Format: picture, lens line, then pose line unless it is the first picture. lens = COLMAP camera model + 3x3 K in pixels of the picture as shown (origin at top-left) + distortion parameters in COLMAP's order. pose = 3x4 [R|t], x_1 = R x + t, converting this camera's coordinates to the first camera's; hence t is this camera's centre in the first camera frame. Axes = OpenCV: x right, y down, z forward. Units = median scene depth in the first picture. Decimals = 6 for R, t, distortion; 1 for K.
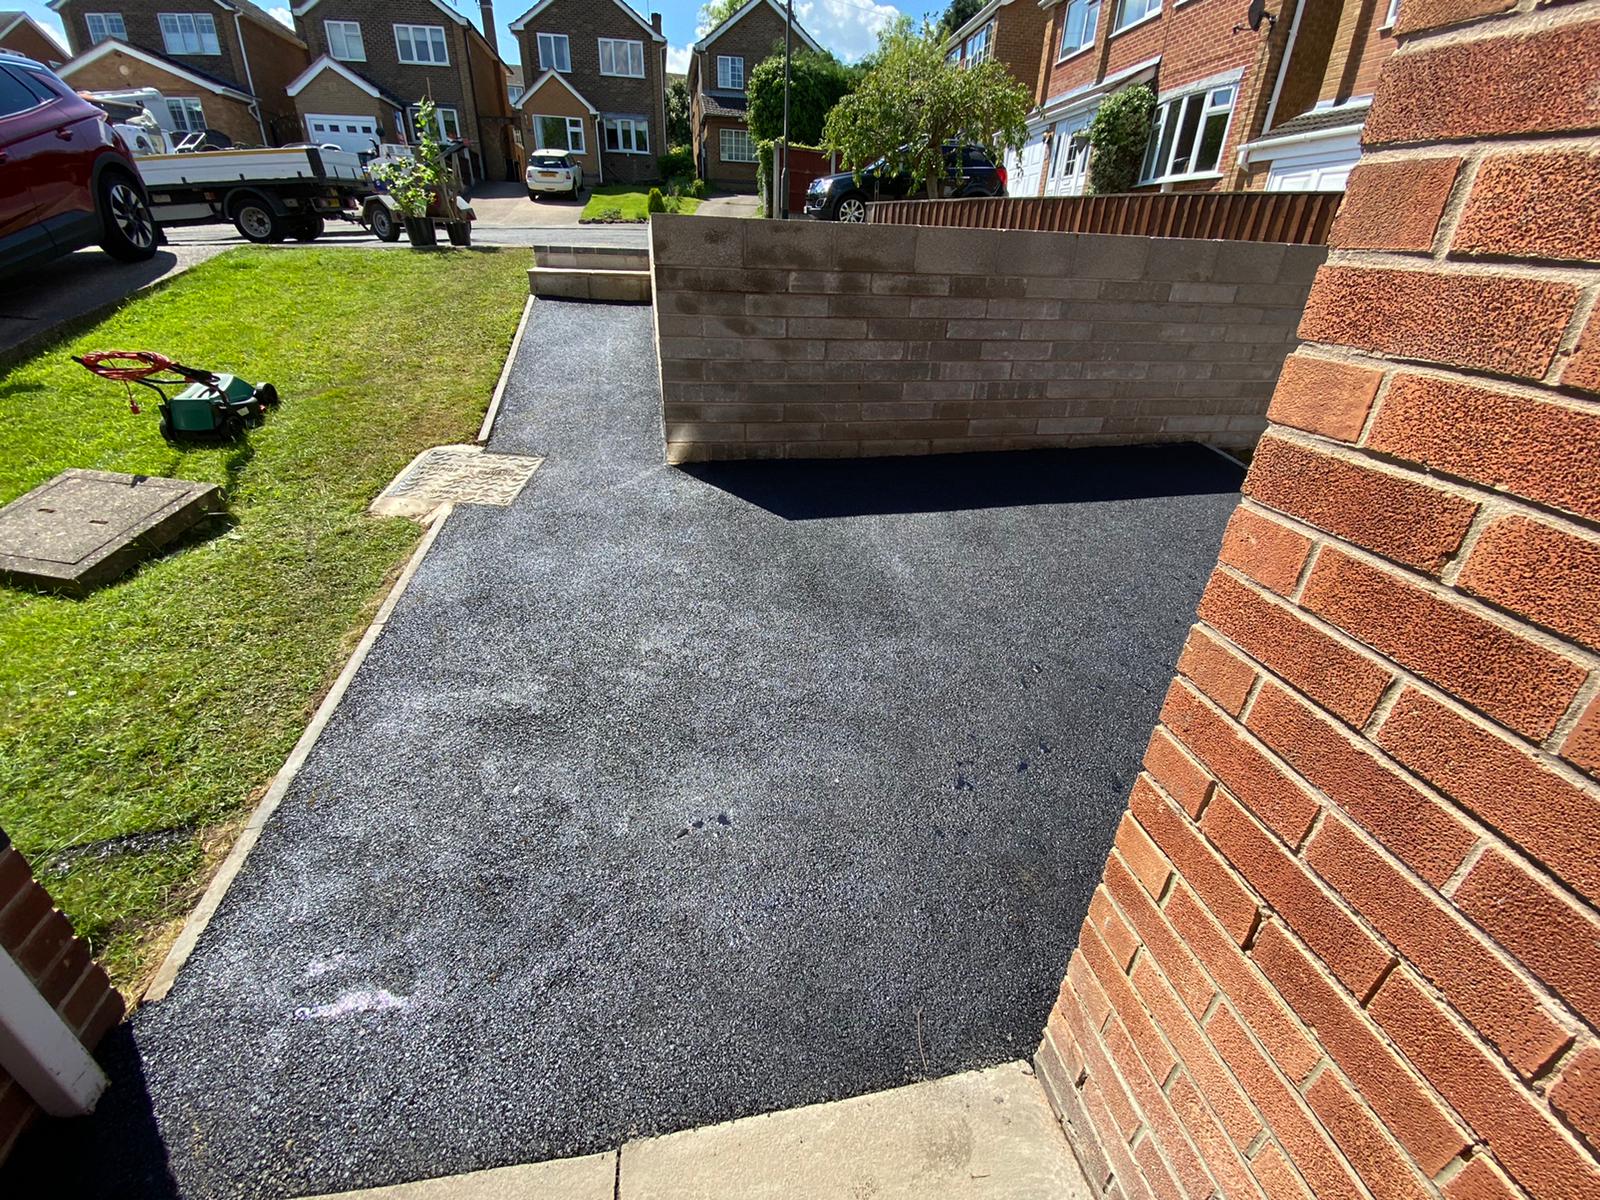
lens RADIAL K [[659.7, 0, 781.7], [0, 659.7, 600.4], [0, 0, 1]] dist [0.032862, -0.027864]
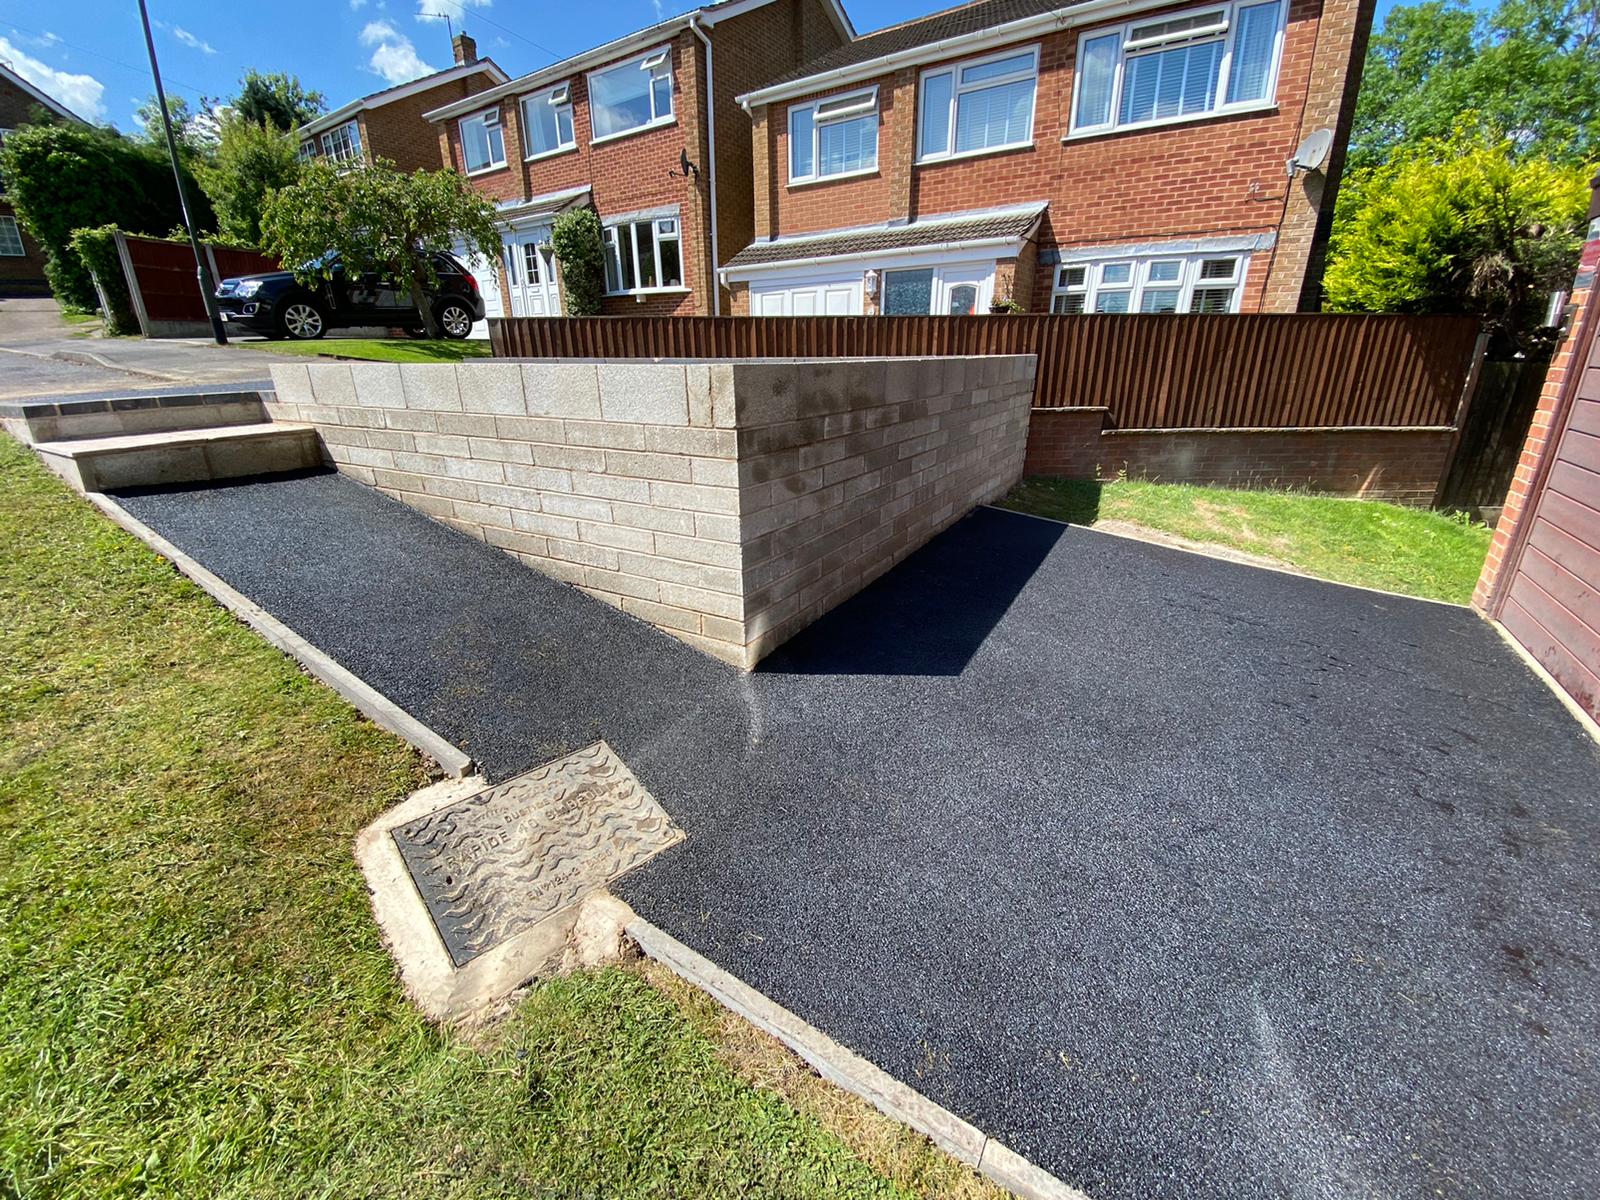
lens RADIAL K [[659.7, 0, 781.7], [0, 659.7, 600.4], [0, 0, 1]] dist [0.032862, -0.027864]
pose [[0.654943, -0.300844, 0.693212, -0.645251], [0.376348, 0.925335, 0.046012, -0.303484], [-0.655296, 0.230754, 0.719264, 0.421931]]
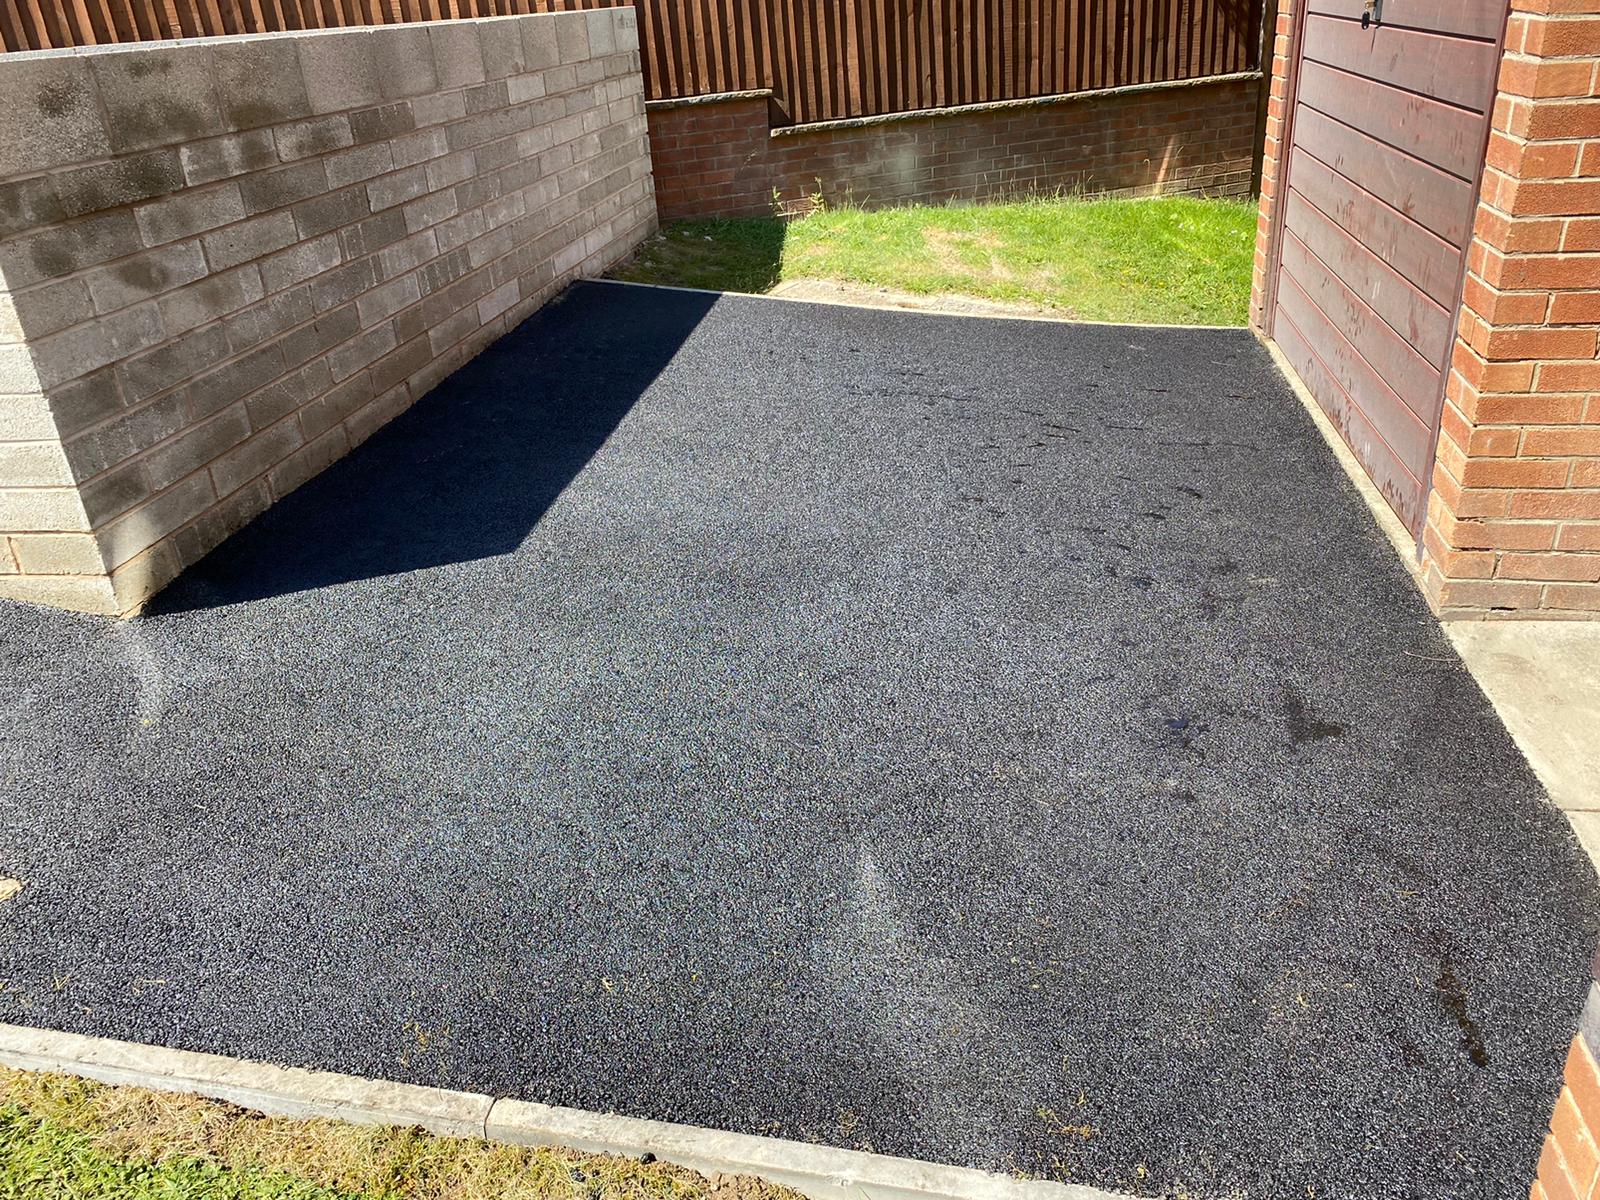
lens RADIAL K [[1263.7, 0, 791.8], [0, 1263.7, 593.5], [0, 0, 1]] dist [0.023018, -0.013296]
pose [[0.328776, -0.457541, 0.826174, -0.702136], [0.507618, 0.823307, 0.253947, -0.211196], [-0.796386, 0.335889, 0.502940, 0.249484]]
